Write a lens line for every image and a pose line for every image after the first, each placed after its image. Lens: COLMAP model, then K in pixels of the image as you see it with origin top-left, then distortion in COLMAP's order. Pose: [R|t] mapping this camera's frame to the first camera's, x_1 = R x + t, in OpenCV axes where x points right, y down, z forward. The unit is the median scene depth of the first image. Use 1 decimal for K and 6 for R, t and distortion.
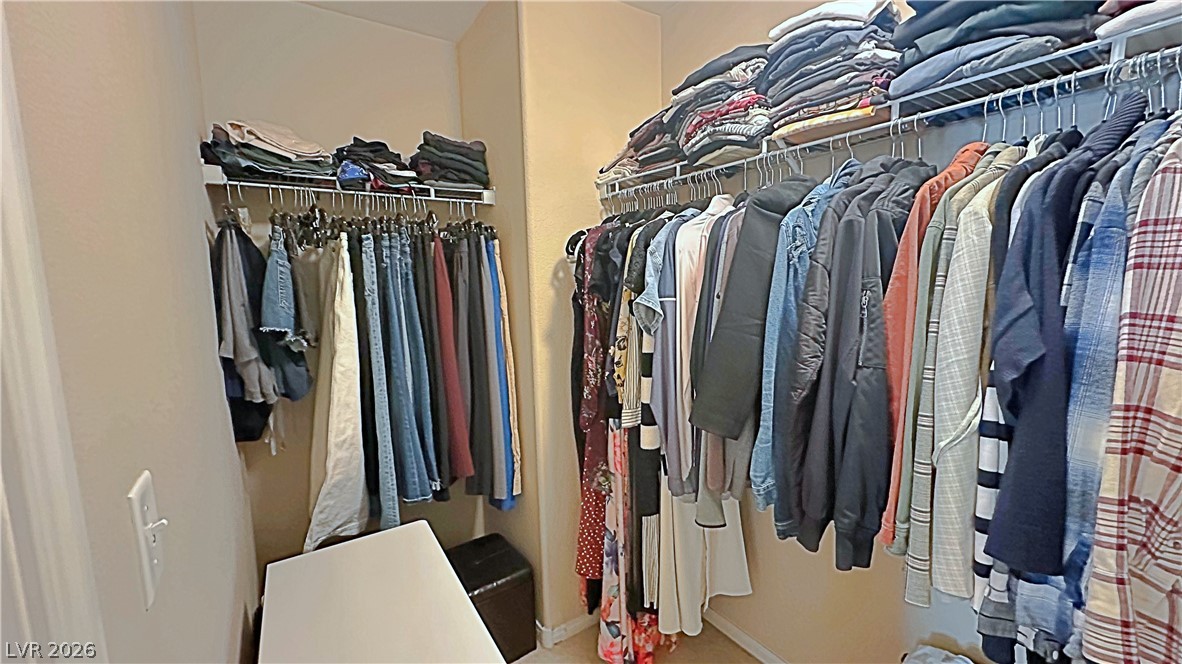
lens RADIAL K [[467.9, 0, 593.8], [0, 467.9, 330.6], [0, 0, 1]] dist [-0.001297, 0.000476]
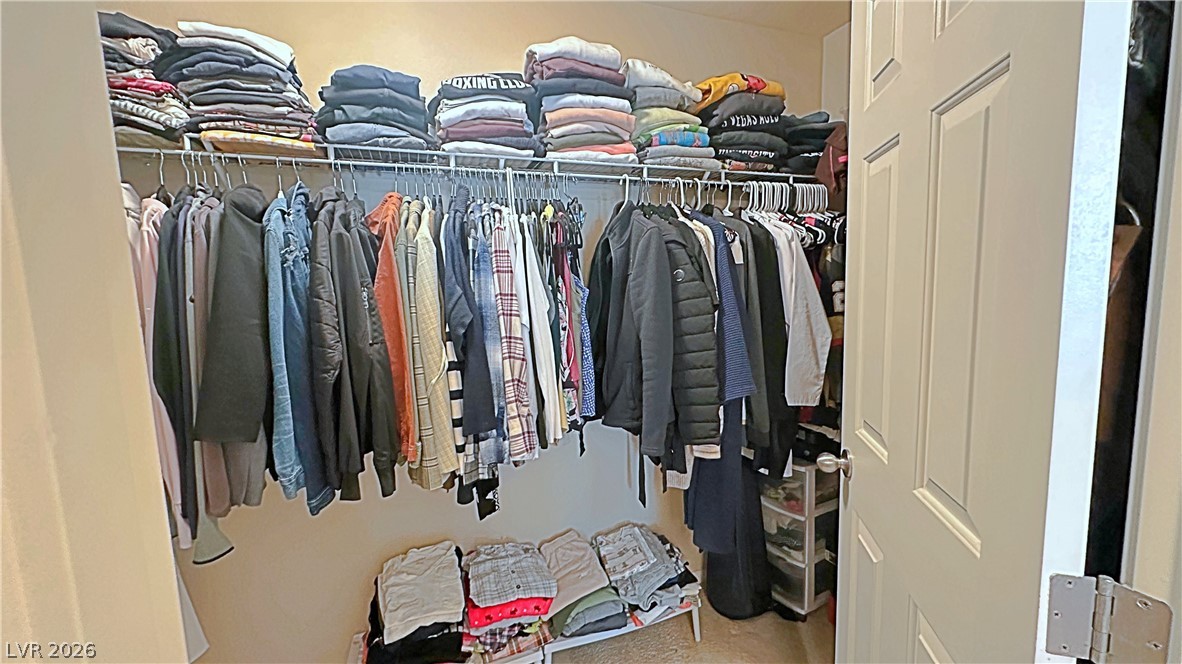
lens RADIAL K [[467.9, 0, 593.8], [0, 467.9, 330.6], [0, 0, 1]] dist [-0.001297, 0.000476]
pose [[0.248768, -0.078858, 0.965348, -0.486778], [0.132132, 0.990125, 0.046832, 0.052909], [-0.959508, 0.115903, 0.256731, 0.037366]]
